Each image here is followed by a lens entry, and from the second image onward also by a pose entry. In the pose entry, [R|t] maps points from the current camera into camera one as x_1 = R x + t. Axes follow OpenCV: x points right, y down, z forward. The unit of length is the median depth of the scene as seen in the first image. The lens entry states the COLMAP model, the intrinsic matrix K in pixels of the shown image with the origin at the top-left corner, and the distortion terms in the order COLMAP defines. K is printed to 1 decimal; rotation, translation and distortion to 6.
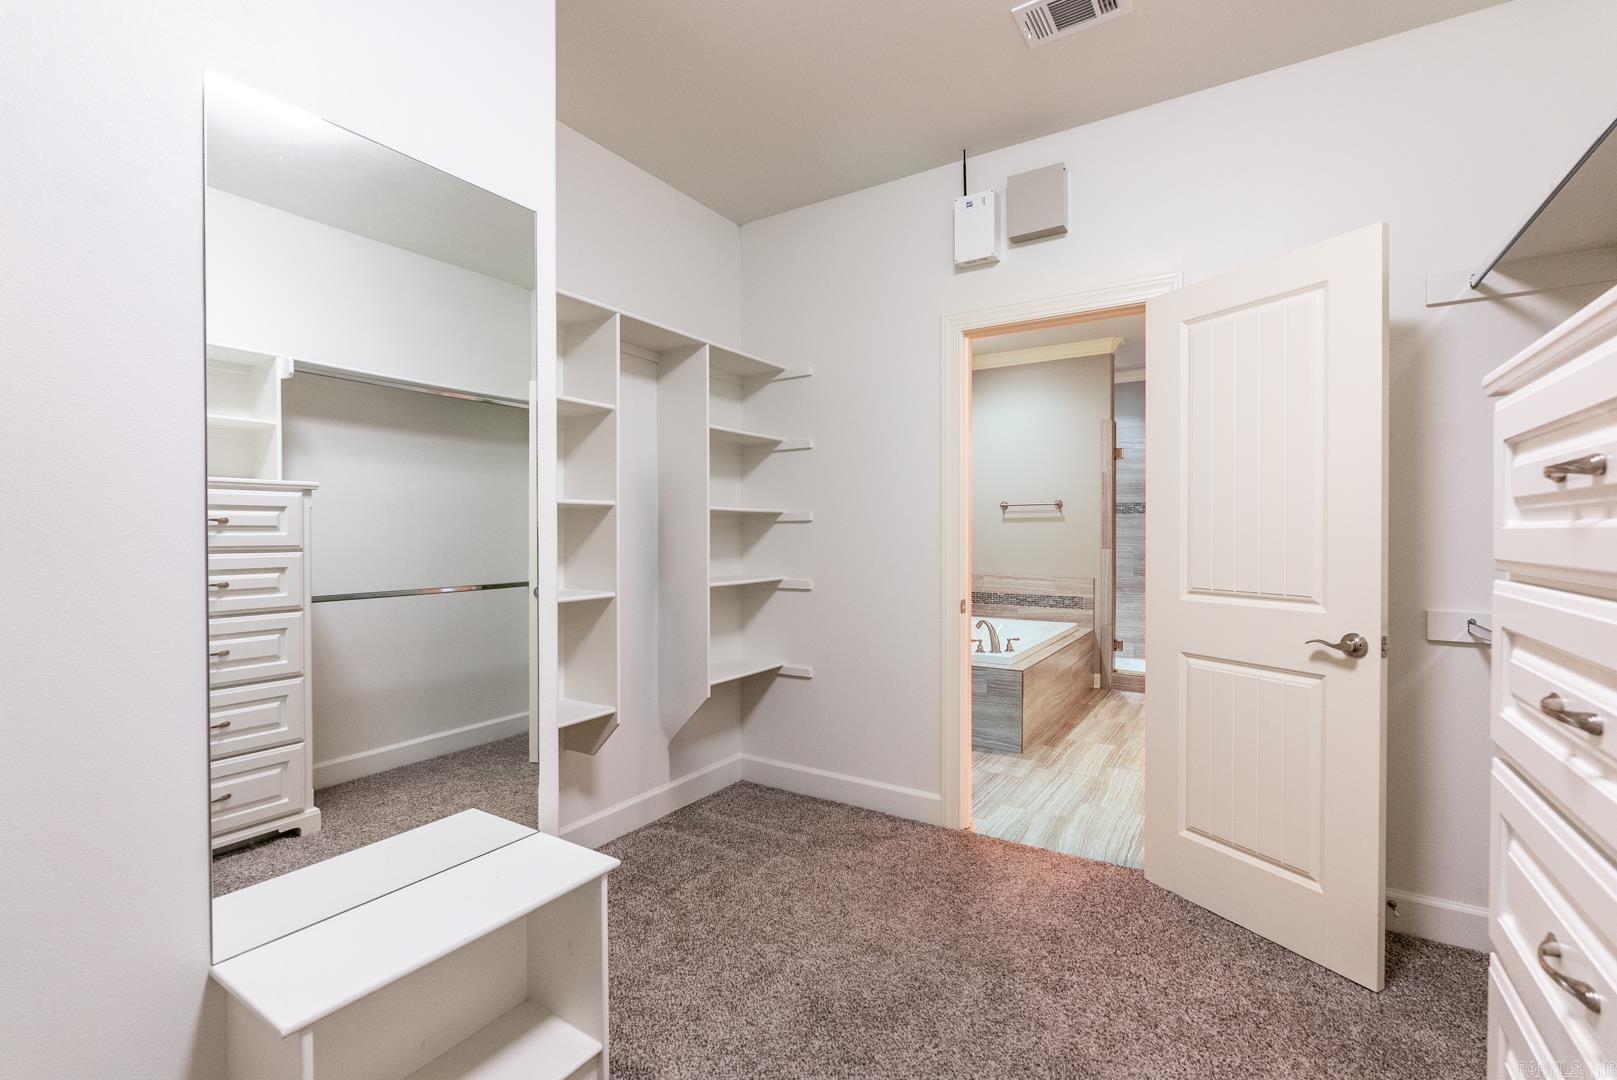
lens RADIAL K [[717.2, 0, 806.6], [0, 717.2, 540.0], [0, 0, 1]] dist [-0.006389, 0.000399]
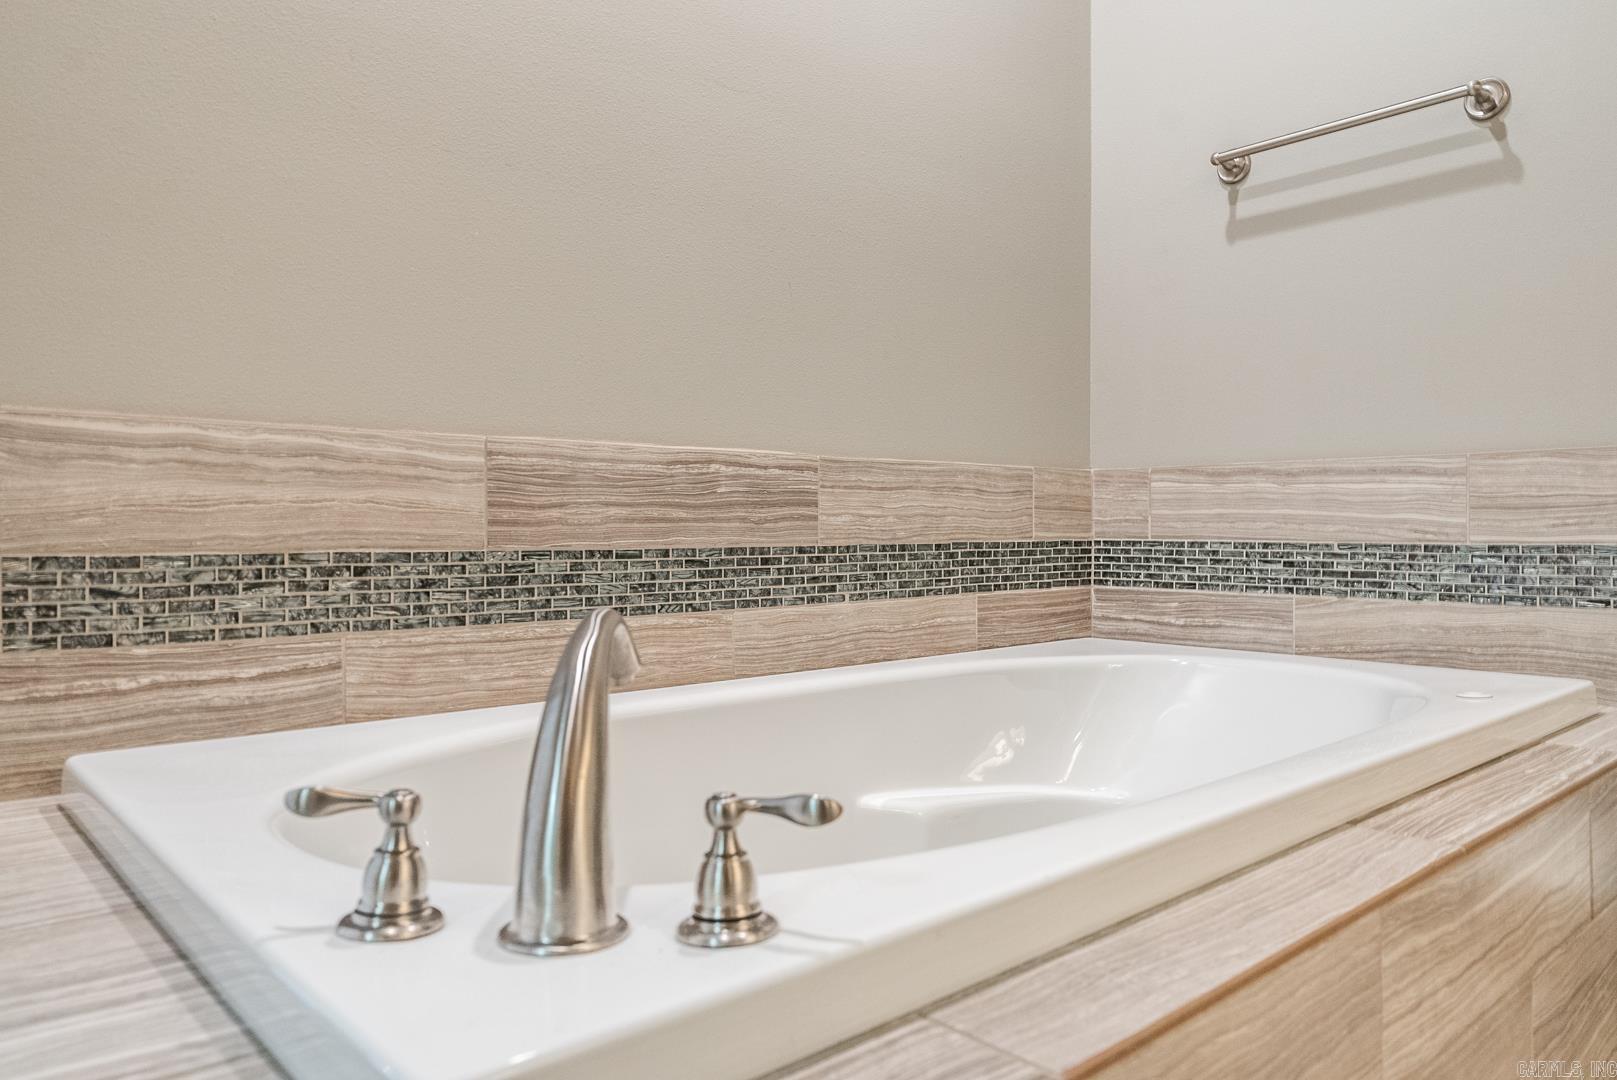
lens RADIAL K [[1106.4, 0, 811.0], [0, 1106.4, 536.0], [0, 0, 1]] dist [-0.006348, -0.000601]
pose [[0.966191, 0.005512, -0.257769, 0.245532], [-0.006398, 0.999976, -0.002600, 0.077540], [0.257748, 0.004162, 0.966203, 0.643531]]
